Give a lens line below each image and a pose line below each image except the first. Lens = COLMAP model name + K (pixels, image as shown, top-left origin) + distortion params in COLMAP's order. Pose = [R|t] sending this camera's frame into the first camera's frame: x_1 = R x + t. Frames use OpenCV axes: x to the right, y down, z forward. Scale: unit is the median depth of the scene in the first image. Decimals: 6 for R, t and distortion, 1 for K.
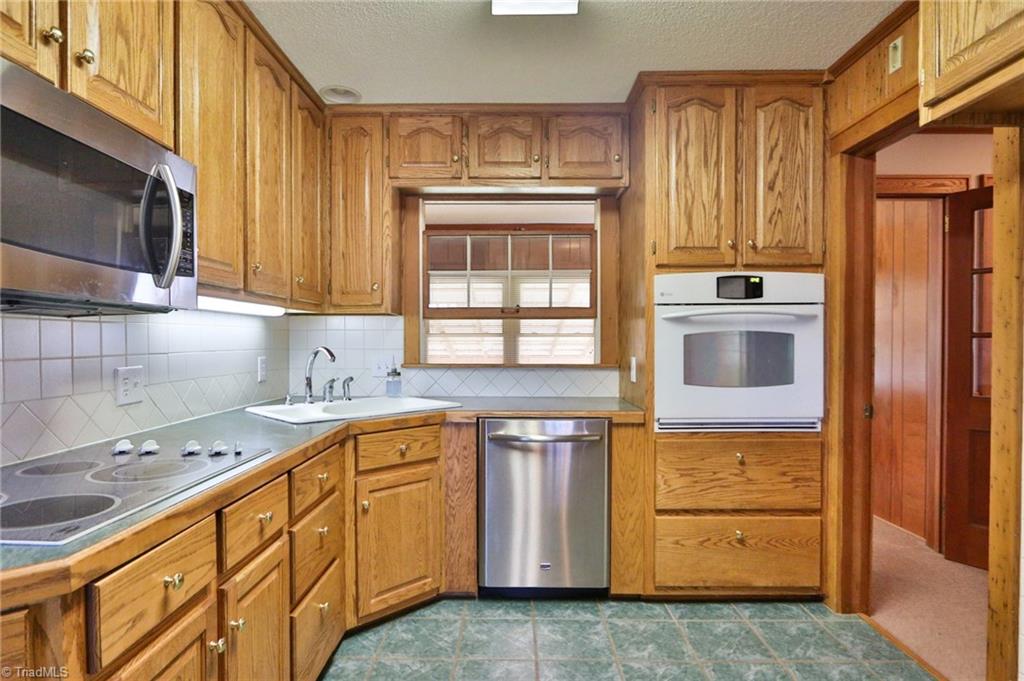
lens RADIAL K [[563.5, 0, 510.3], [0, 563.5, 346.6], [0, 0, 1]] dist [-0.004226, -0.001460]
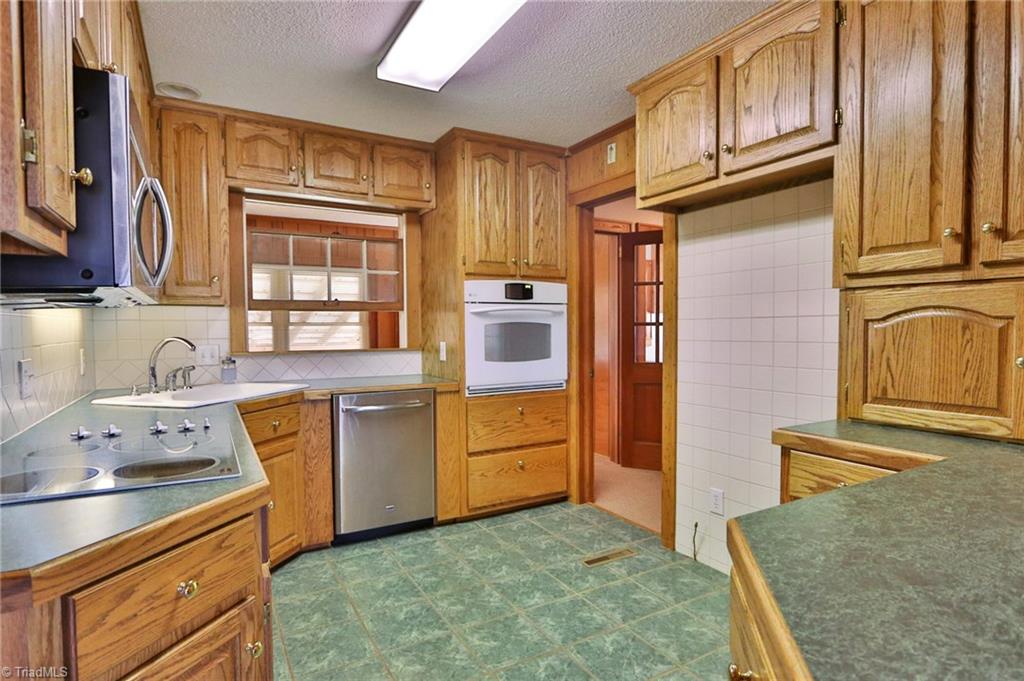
lens RADIAL K [[563.5, 0, 510.3], [0, 563.5, 346.6], [0, 0, 1]] dist [-0.004226, -0.001460]
pose [[0.855010, -0.022221, 0.518136, -0.351683], [0.010729, 0.999626, 0.025165, -0.001225], [-0.518501, -0.015957, 0.854928, -0.212152]]
